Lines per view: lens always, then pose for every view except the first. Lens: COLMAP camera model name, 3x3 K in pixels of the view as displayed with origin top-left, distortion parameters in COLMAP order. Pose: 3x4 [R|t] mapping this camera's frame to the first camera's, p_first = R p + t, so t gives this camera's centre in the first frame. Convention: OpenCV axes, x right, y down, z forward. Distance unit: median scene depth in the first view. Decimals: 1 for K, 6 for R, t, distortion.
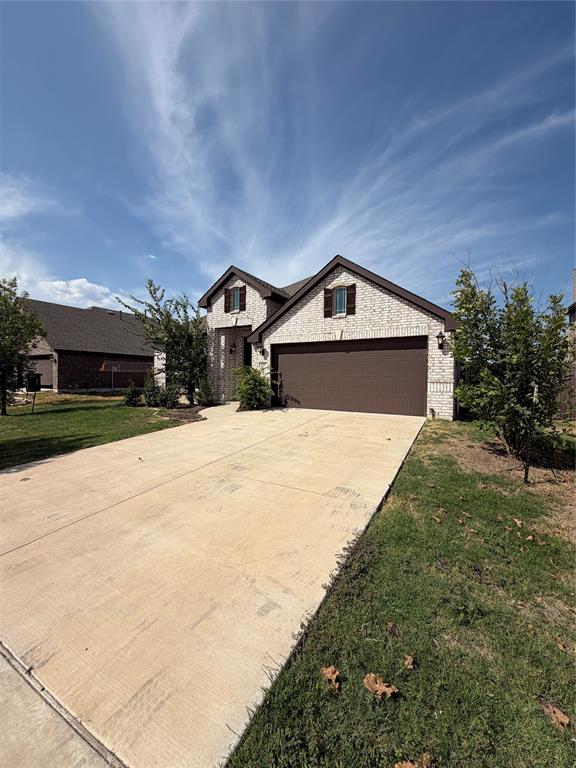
lens RADIAL K [[306.5, 0, 288.8], [0, 306.5, 380.8], [0, 0, 1]] dist [0.001492, 0.000205]
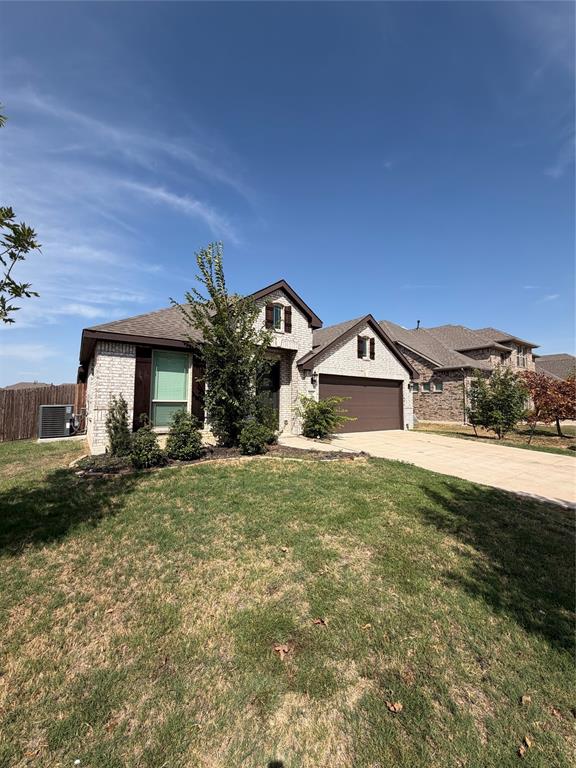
lens RADIAL K [[312.4, 0, 288.0], [0, 312.4, 384.0], [0, 0, 1]] dist [0.001477, 0.000184]
pose [[0.416674, 0.047406, 0.907819, -1.029575], [0.005164, 0.998500, -0.054512, -0.028678], [-0.909041, 0.027401, 0.415804, 0.655266]]
